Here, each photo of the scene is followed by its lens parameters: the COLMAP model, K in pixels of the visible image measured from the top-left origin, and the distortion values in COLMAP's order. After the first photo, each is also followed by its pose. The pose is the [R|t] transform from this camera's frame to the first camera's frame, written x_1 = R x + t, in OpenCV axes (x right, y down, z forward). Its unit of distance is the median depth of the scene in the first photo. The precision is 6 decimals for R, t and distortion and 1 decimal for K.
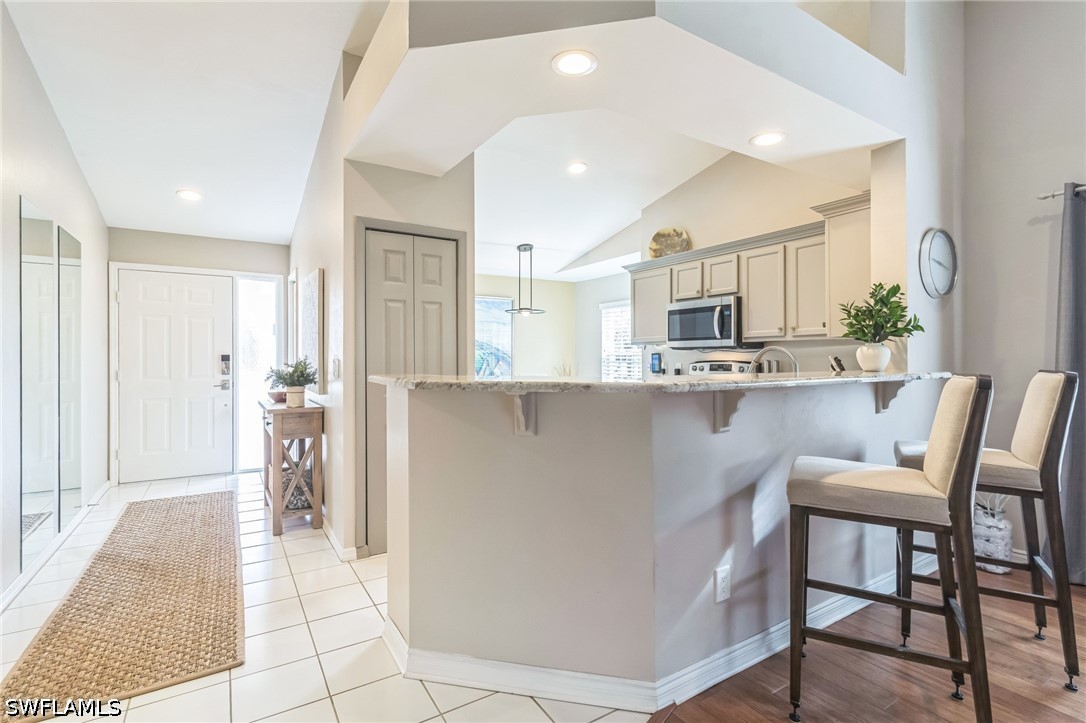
lens RADIAL K [[509.4, 0, 546.0], [0, 509.4, 356.4], [0, 0, 1]] dist [-0.000310, 0.000098]
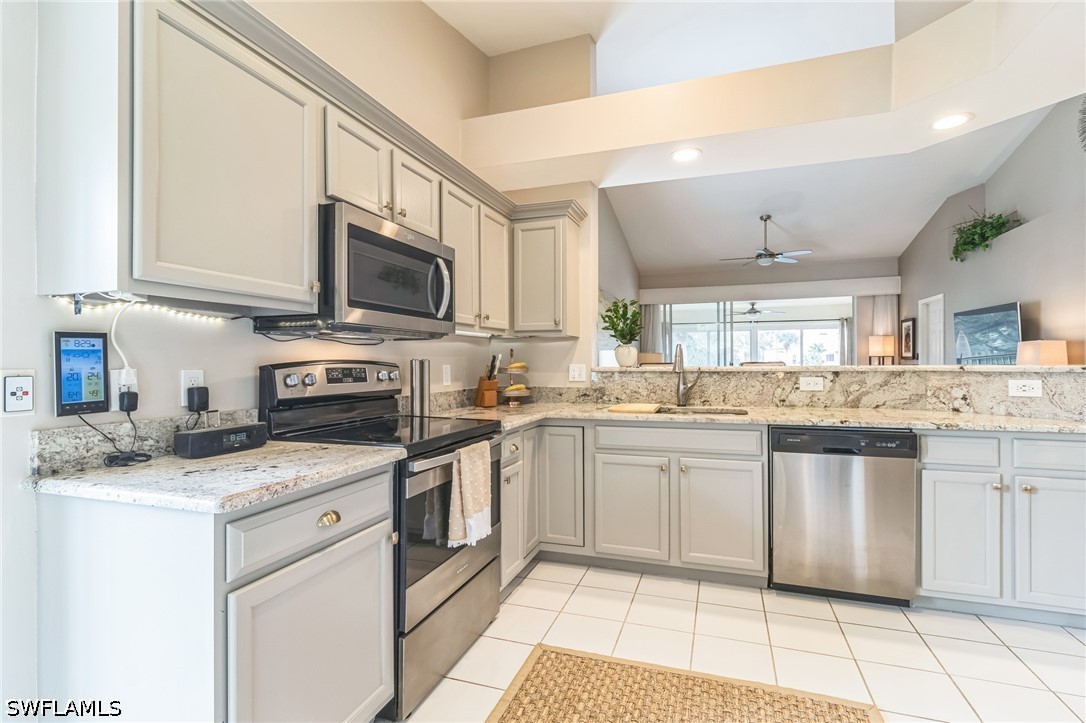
lens RADIAL K [[499.5, 0, 543.0], [0, 499.5, 361.5], [0, 0, 1]] dist [-0.002804, -0.000263]
pose [[-0.615065, 0.007687, 0.788439, -0.143733], [0.006583, 0.999968, -0.004614, 0.014411], [-0.788449, 0.002353, -0.615096, 1.271083]]
